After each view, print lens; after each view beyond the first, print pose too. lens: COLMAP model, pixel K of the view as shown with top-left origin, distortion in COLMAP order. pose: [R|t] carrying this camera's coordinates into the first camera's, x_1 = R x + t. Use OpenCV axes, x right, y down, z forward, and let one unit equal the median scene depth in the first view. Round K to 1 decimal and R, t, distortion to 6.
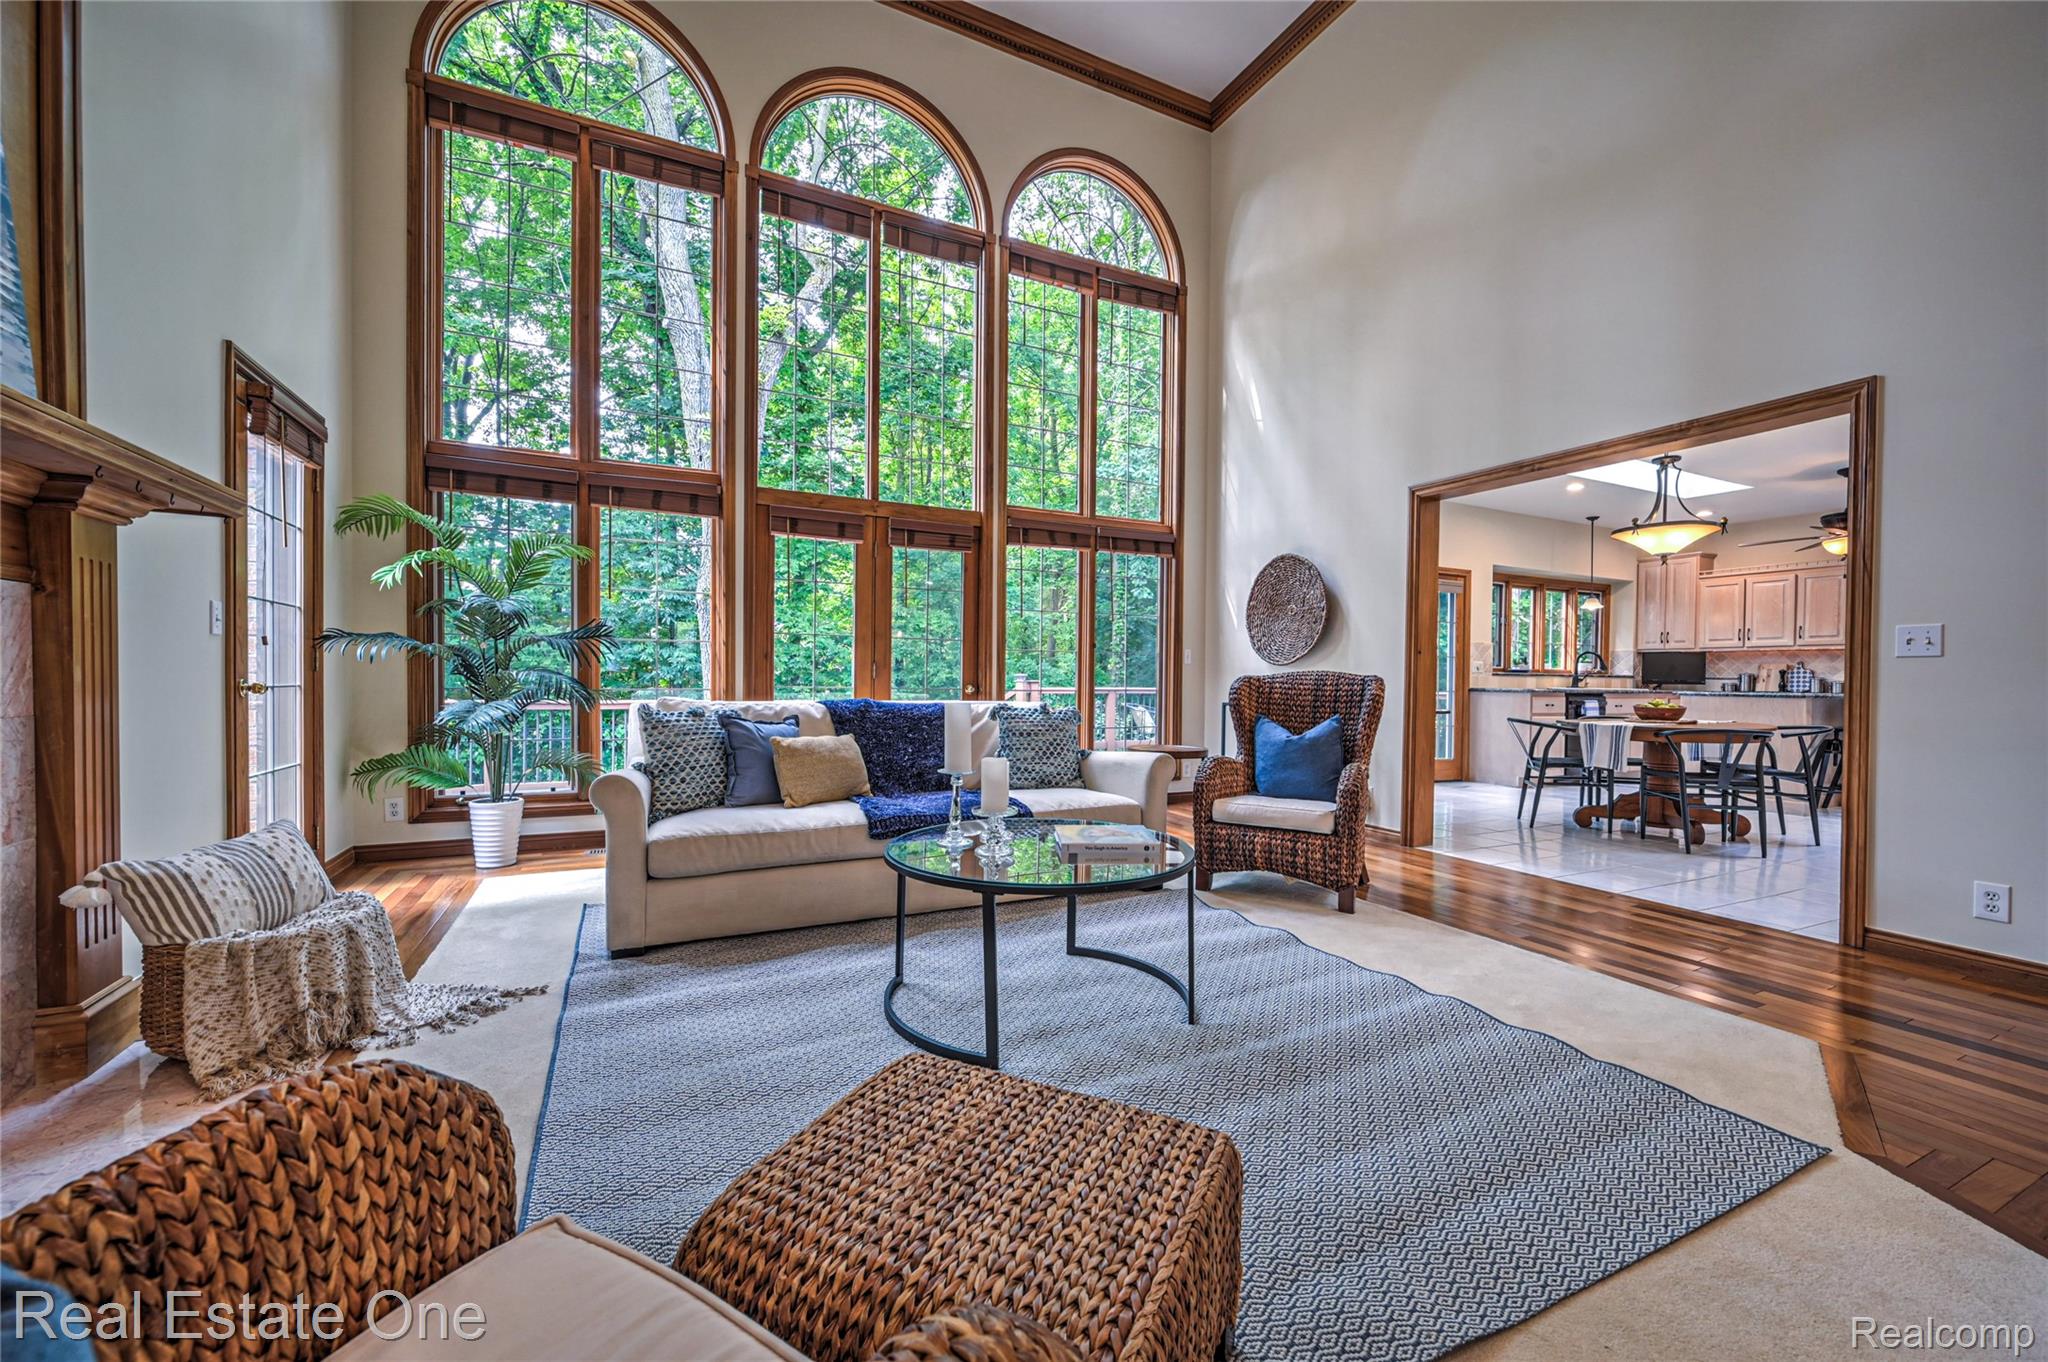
lens RADIAL K [[817.6, 0, 1018.7], [0, 817.6, 686.6], [0, 0, 1]] dist [-0.000721, -0.000299]
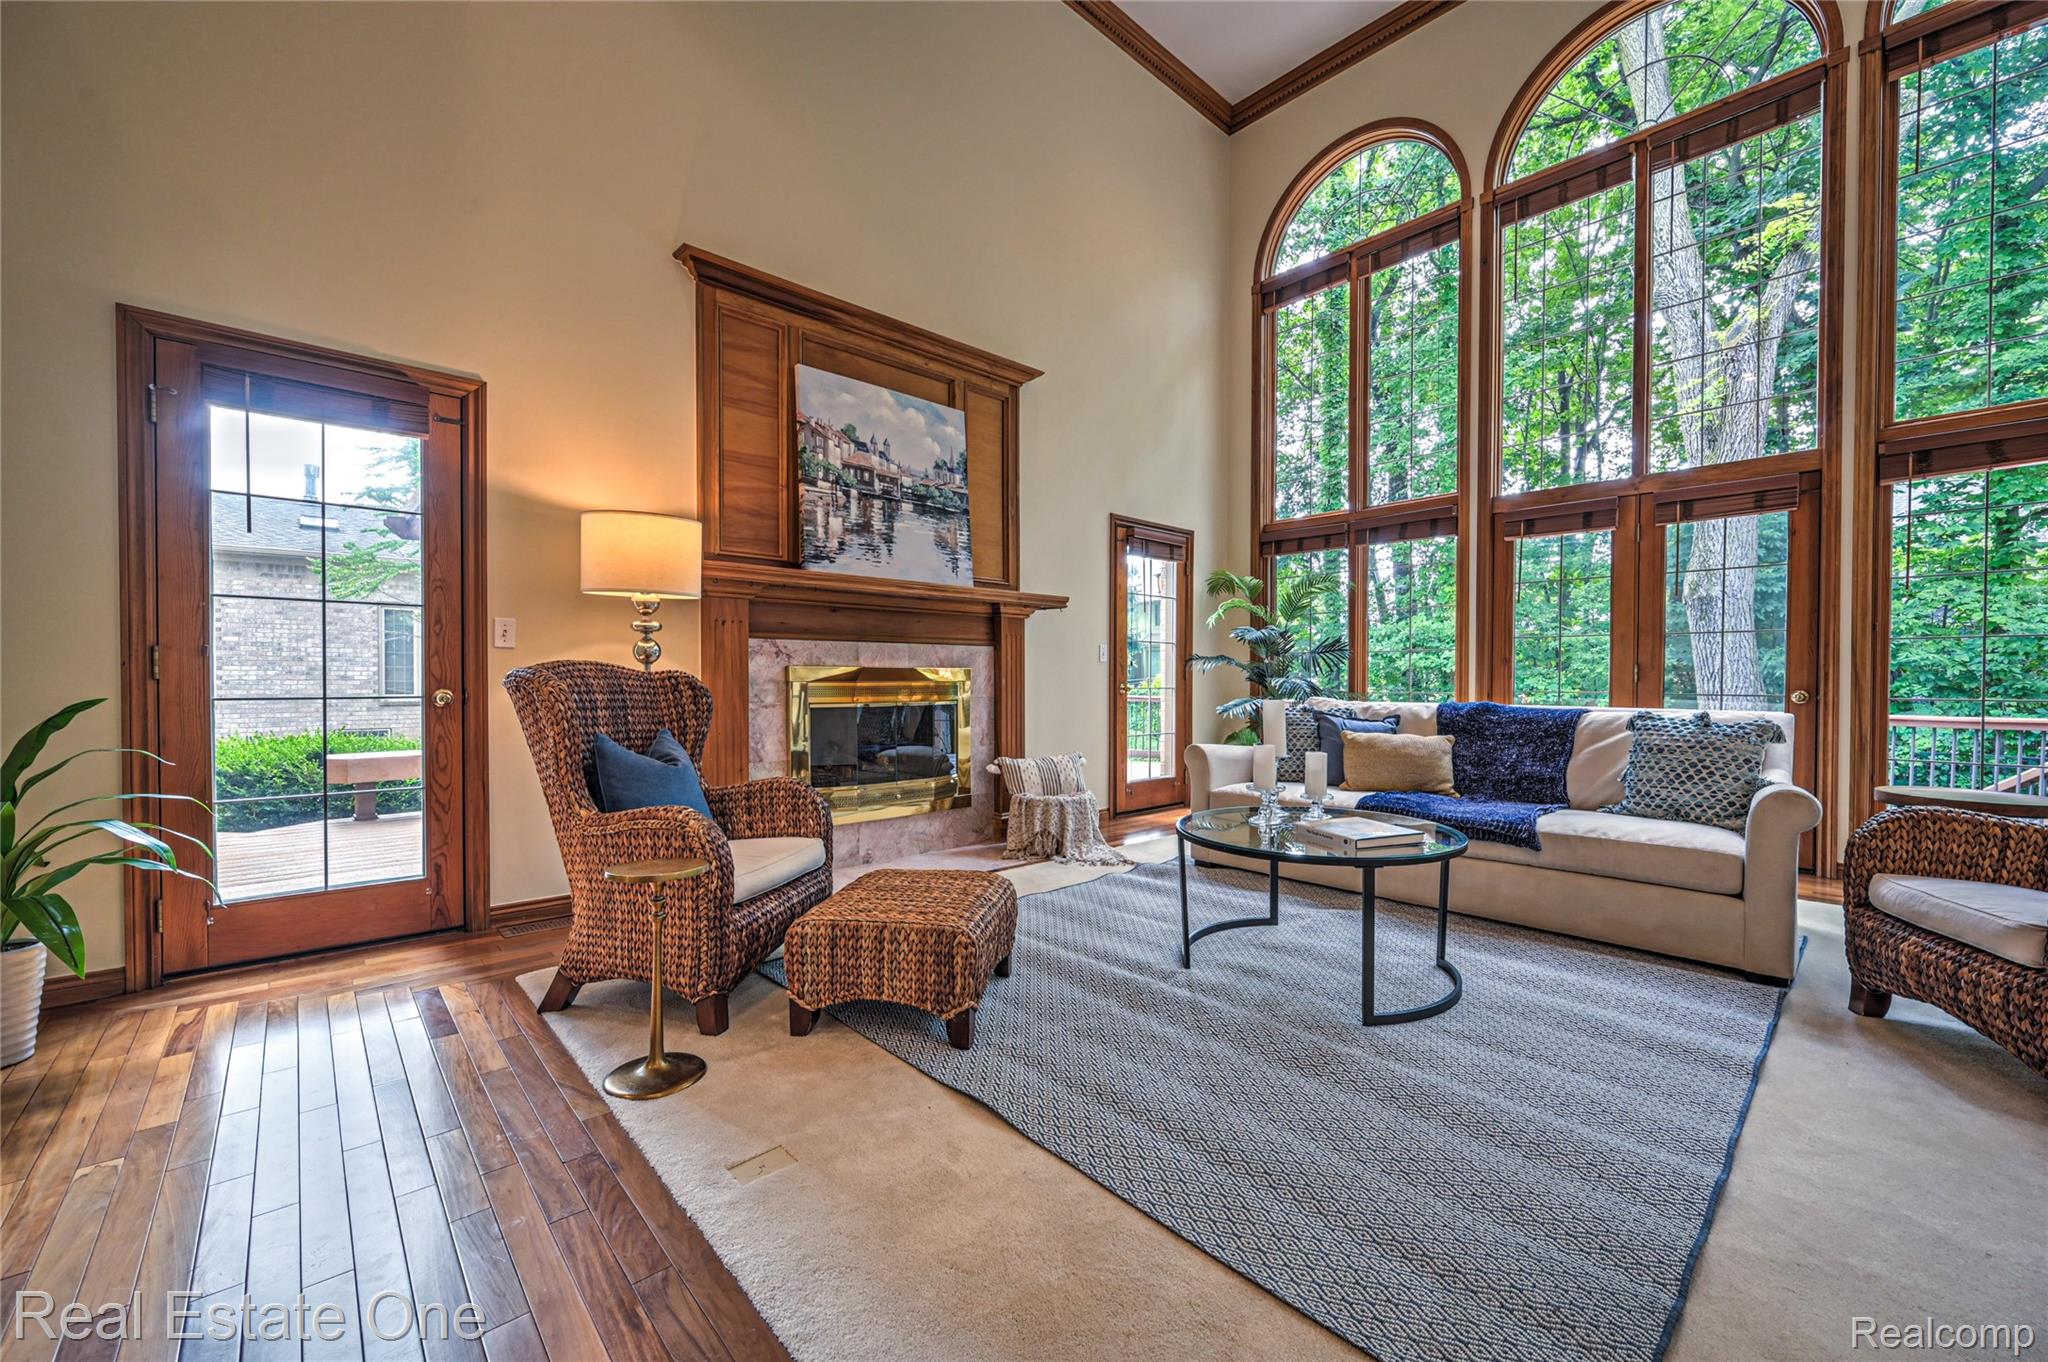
lens RADIAL K [[817.6, 0, 1035.2], [0, 817.6, 689.6], [0, 0, 1]] dist [-0.000721, -0.000299]
pose [[0.270552, 0.002599, -0.962702, 0.342112], [-0.008758, 0.999962, 0.000238, 0.002338], [0.962666, 0.008367, 0.270564, 0.110289]]
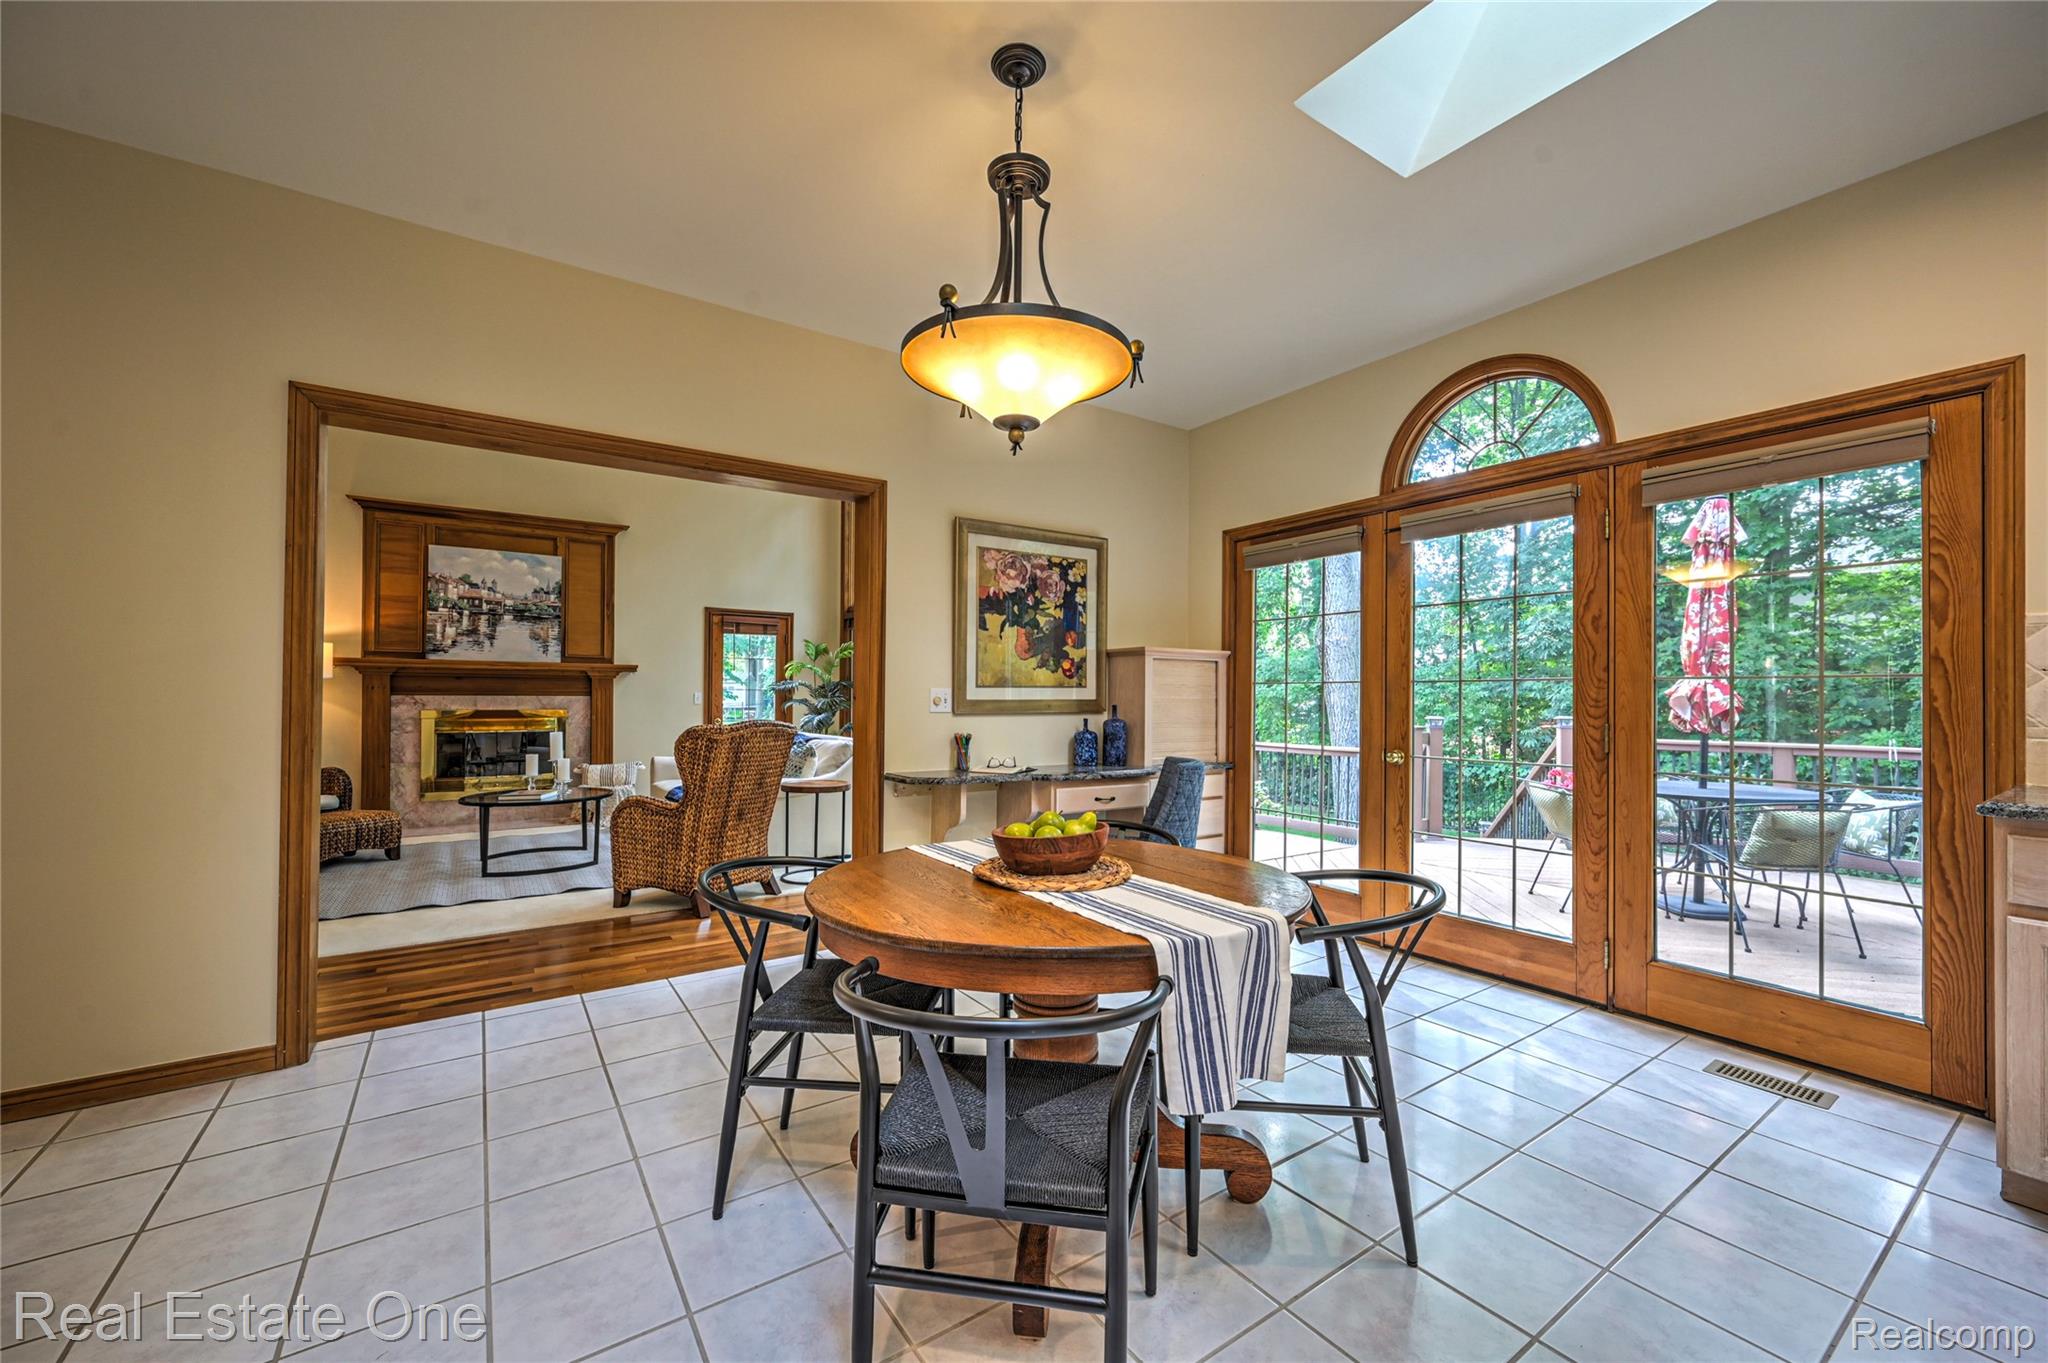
lens RADIAL K [[817.6, 0, 1031.3], [0, 817.6, 691.7], [0, 0, 1]] dist [-0.000721, -0.000299]
pose [[0.114344, -0.021176, -0.993215, 0.758871], [-0.013740, 0.999643, -0.022895, -0.017721], [0.993346, 0.016265, 0.114012, 0.619642]]
